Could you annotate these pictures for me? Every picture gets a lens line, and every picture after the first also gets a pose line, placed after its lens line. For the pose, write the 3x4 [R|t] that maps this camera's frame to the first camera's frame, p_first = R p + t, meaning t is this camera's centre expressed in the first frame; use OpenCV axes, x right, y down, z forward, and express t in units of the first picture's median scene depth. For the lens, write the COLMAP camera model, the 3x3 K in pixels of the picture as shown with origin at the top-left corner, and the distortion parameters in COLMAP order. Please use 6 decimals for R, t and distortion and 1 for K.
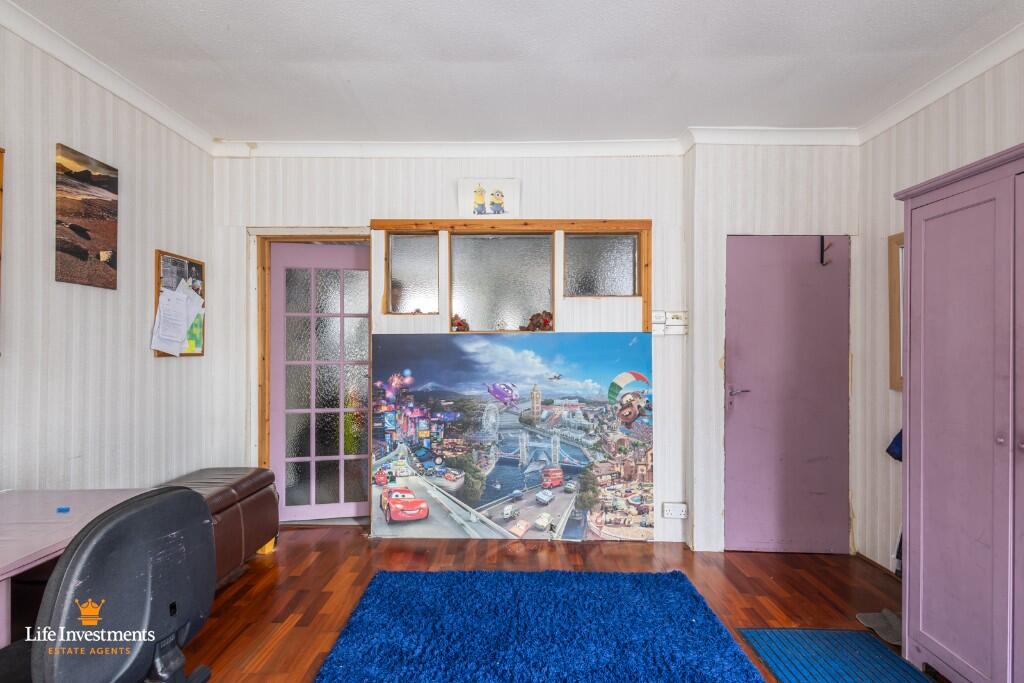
lens RADIAL K [[472.1, 0, 511.0], [0, 472.1, 344.9], [0, 0, 1]] dist [0.007518, -0.000383]
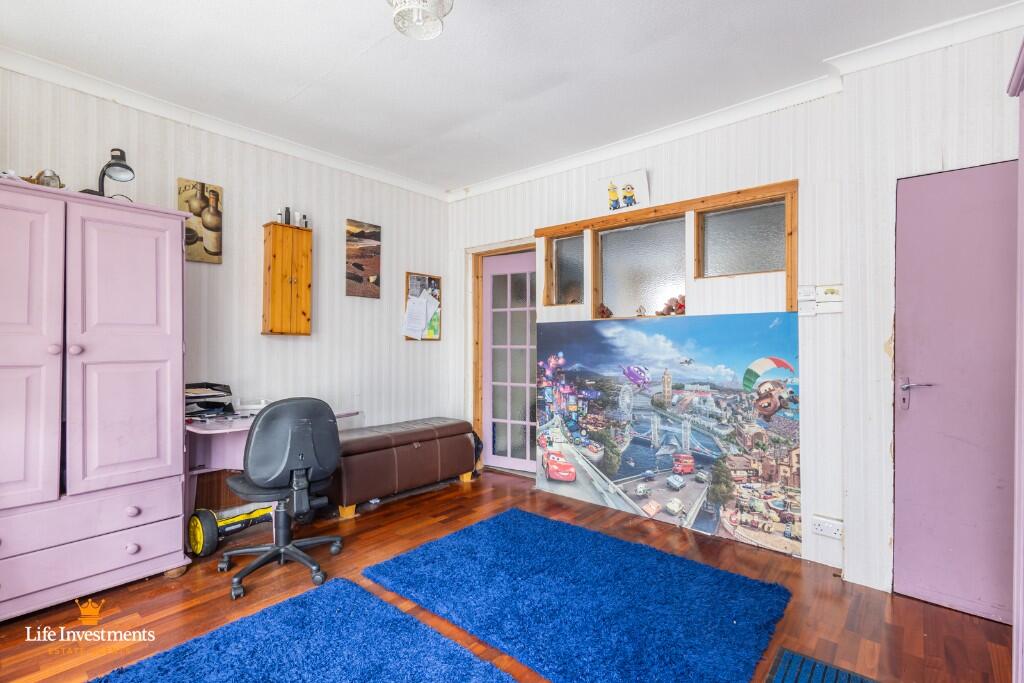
lens RADIAL K [[472.1, 0, 508.7], [0, 472.1, 342.0], [0, 0, 1]] dist [0.007518, -0.000383]
pose [[0.769402, -0.001457, -0.638763, 0.439086], [-0.000420, 0.999996, -0.002786, 0.030661], [0.638765, 0.002411, 0.769398, 0.011353]]
